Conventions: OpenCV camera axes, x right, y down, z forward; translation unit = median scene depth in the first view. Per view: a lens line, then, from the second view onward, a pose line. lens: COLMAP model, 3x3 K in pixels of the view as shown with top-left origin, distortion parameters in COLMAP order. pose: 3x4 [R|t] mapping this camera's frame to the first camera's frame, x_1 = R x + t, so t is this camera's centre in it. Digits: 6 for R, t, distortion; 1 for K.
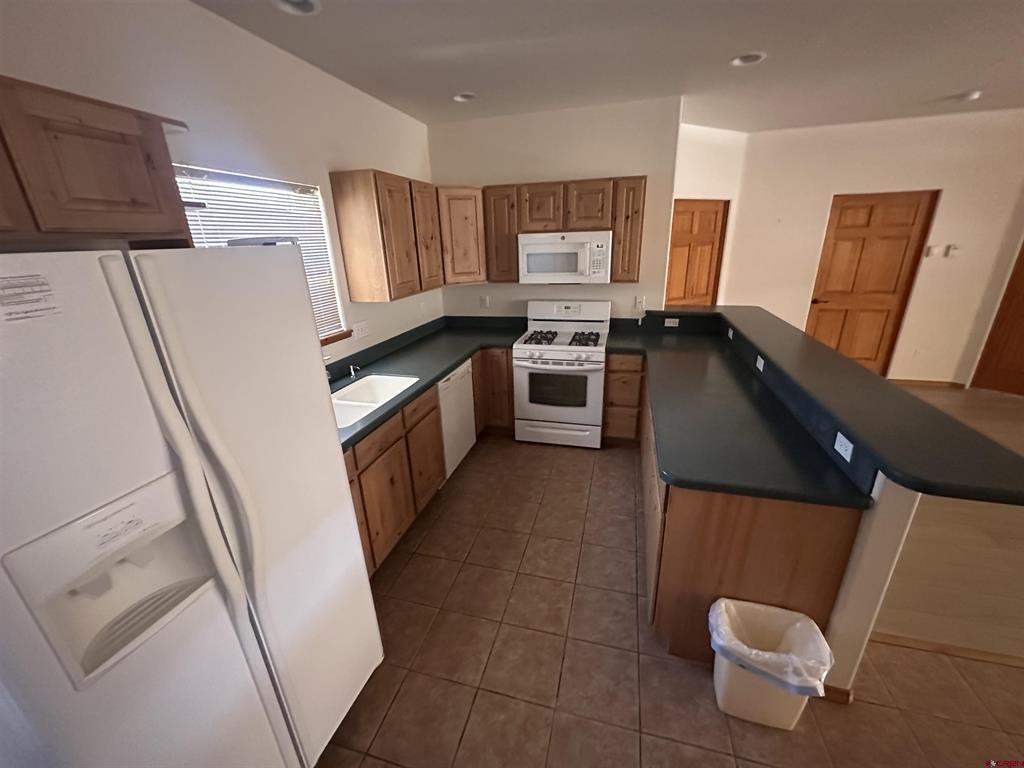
lens RADIAL K [[410.0, 0, 515.4], [0, 410.0, 384.7], [0, 0, 1]] dist [0.000343, 0.000199]
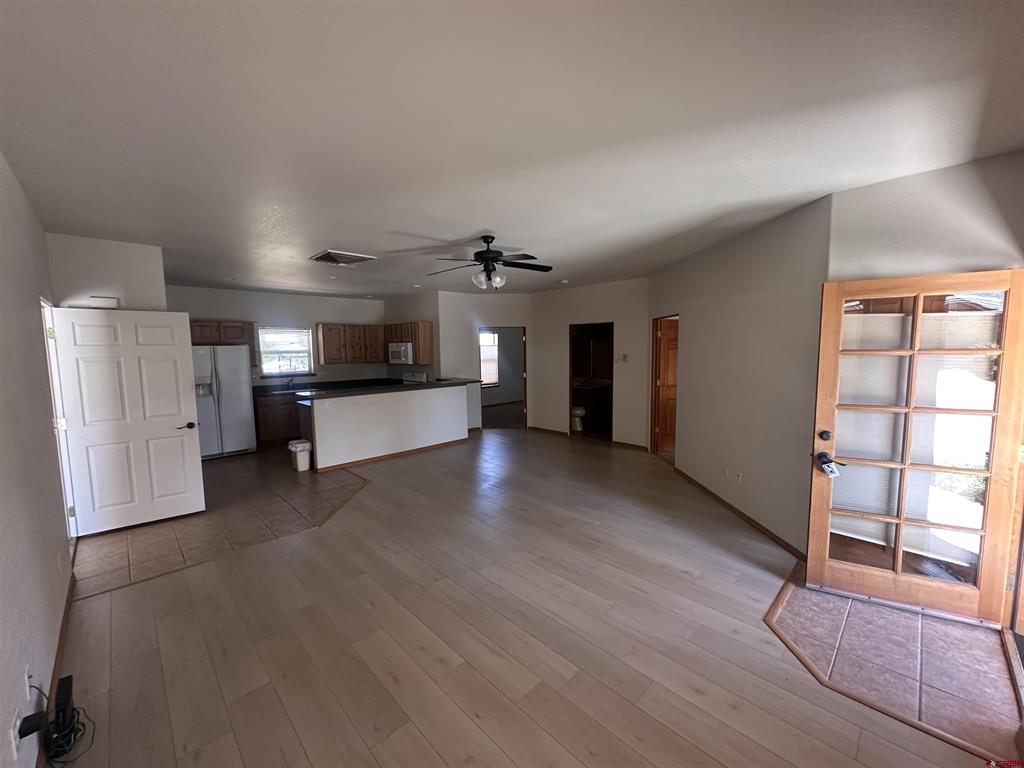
lens RADIAL K [[411.3, 0, 512.0], [0, 411.3, 384.0], [0, 0, 1]] dist [-0.000915, -0.000080]
pose [[0.862932, 0.067805, -0.500751, 2.047130], [-0.184798, 0.964659, -0.187838, 0.205033], [0.470317, 0.254630, 0.844965, -0.712437]]
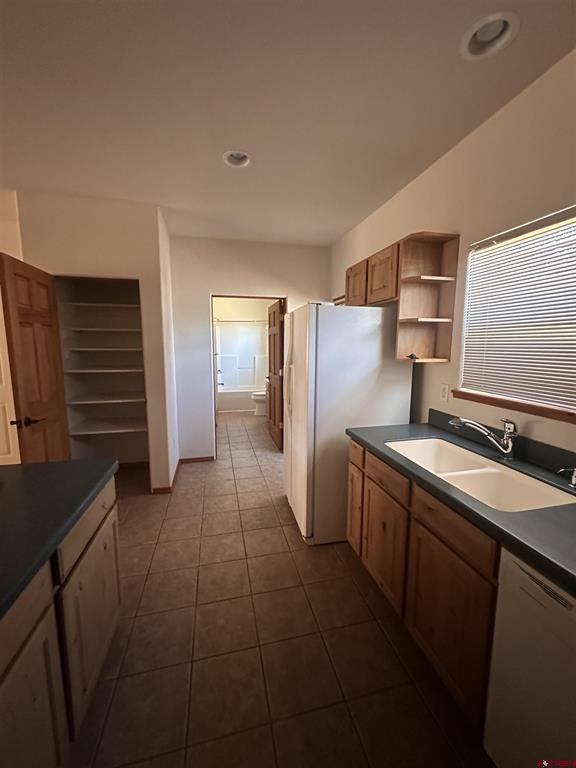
lens RADIAL K [[308.5, 0, 288.0], [0, 308.5, 384.0], [0, 0, 1]] dist [-0.000915, -0.000080]
pose [[-0.882553, 0.089222, -0.461670, 0.154361], [-0.134320, 0.893084, 0.429370, -0.257566], [0.450619, 0.440953, -0.776210, 0.957330]]
